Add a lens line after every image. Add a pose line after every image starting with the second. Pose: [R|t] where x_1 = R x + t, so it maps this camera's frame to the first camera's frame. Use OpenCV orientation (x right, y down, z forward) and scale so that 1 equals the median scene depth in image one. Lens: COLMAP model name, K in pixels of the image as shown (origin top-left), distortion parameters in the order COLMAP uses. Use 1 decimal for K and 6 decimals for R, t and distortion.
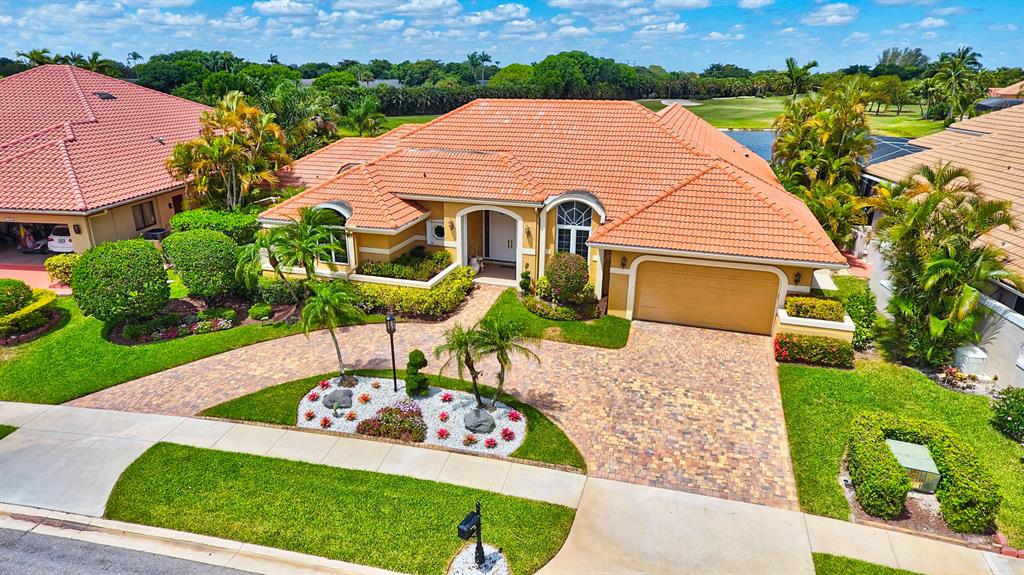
lens RADIAL K [[602.7, 0, 498.8], [0, 602.7, 290.7], [0, 0, 1]] dist [-0.002613, -0.001349]
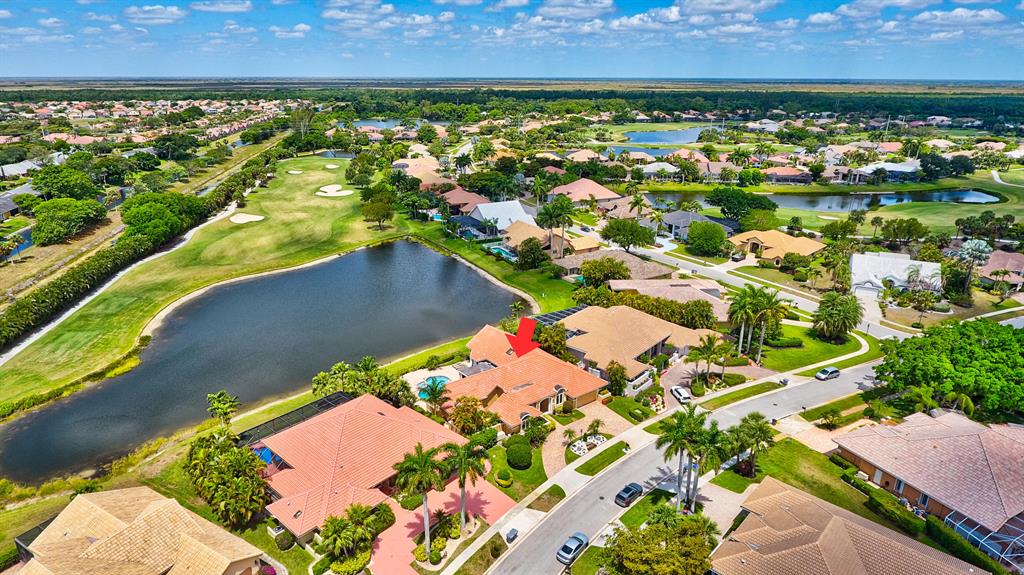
lens RADIAL K [[602.7, 0, 498.8], [0, 602.7, 290.7], [0, 0, 1]] dist [-0.002613, -0.001349]
pose [[0.570623, -0.280597, 0.771786, -3.568793], [0.276620, 0.950568, 0.141076, -1.698078], [-0.773221, 0.132990, 0.620035, -1.555885]]
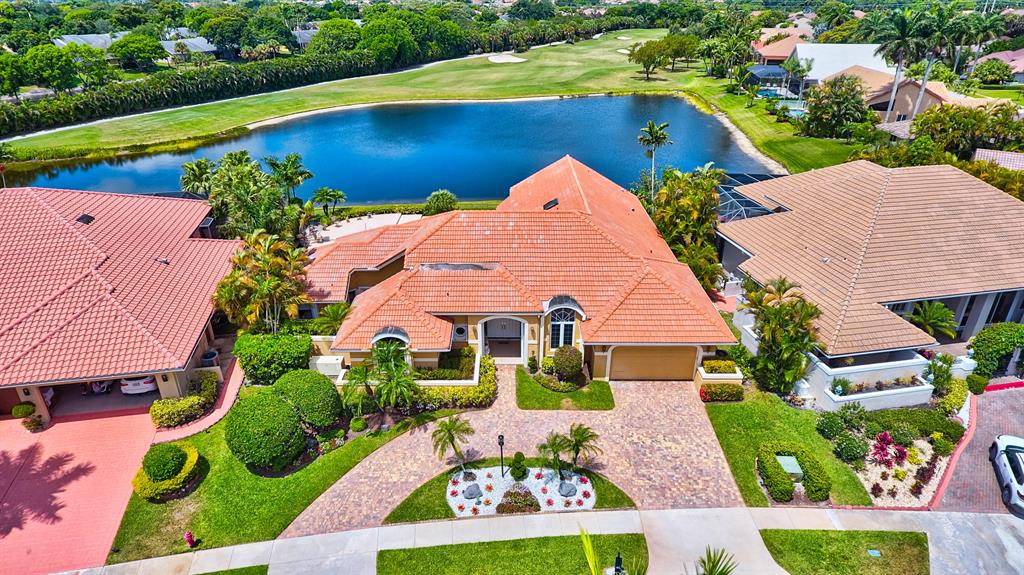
lens RADIAL K [[602.7, 0, 498.8], [0, 602.7, 290.7], [0, 0, 1]] dist [-0.002613, -0.001349]
pose [[0.952554, -0.142343, 0.269034, -0.452404], [0.110371, 0.985283, 0.130521, -0.437232], [-0.283654, -0.094635, 0.954246, -0.377924]]
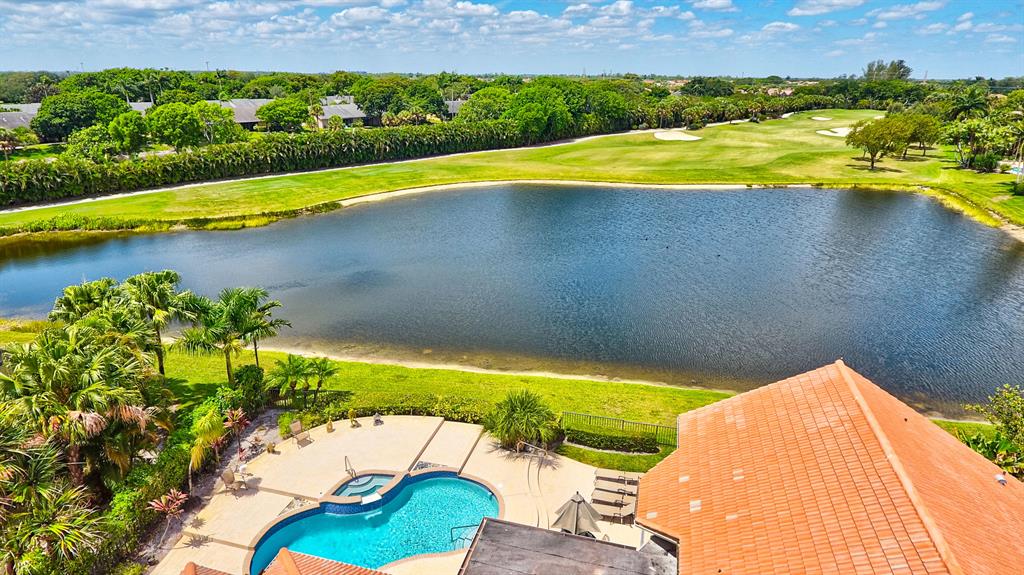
lens RADIAL K [[602.7, 0, 498.8], [0, 602.7, 290.7], [0, 0, 1]] dist [-0.002613, -0.001349]
pose [[0.998937, -0.013431, 0.044095, -0.013090], [0.013367, 0.999909, 0.001748, -0.768515], [-0.044115, -0.001157, 0.999026, 1.062877]]
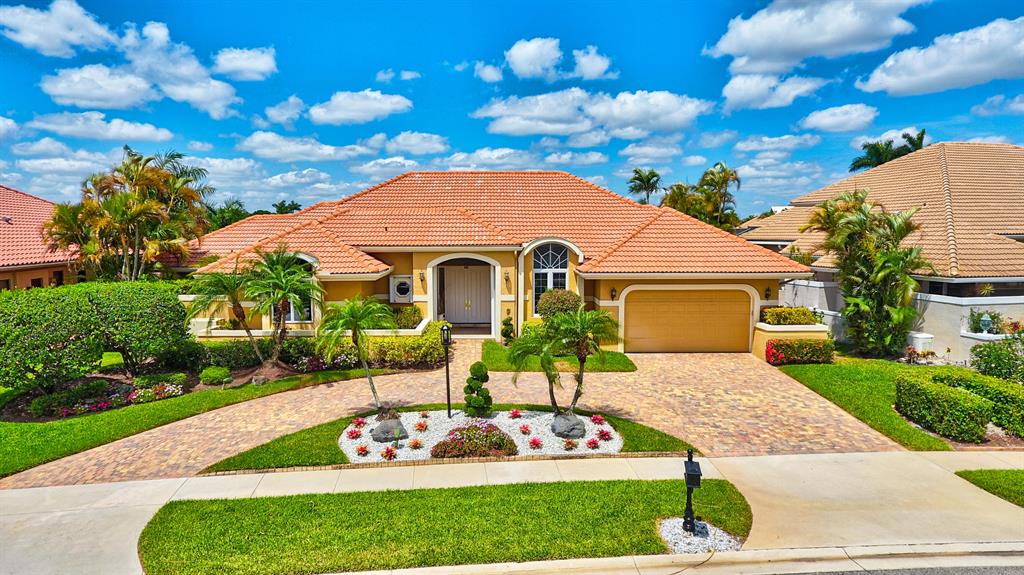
lens RADIAL K [[602.7, 0, 498.8], [0, 602.7, 290.7], [0, 0, 1]] dist [-0.002613, -0.001349]
pose [[0.946455, -0.036345, 0.320784, -0.316172], [0.114157, 0.967125, -0.227237, 0.164519], [-0.301980, 0.251689, 0.919489, 0.123895]]
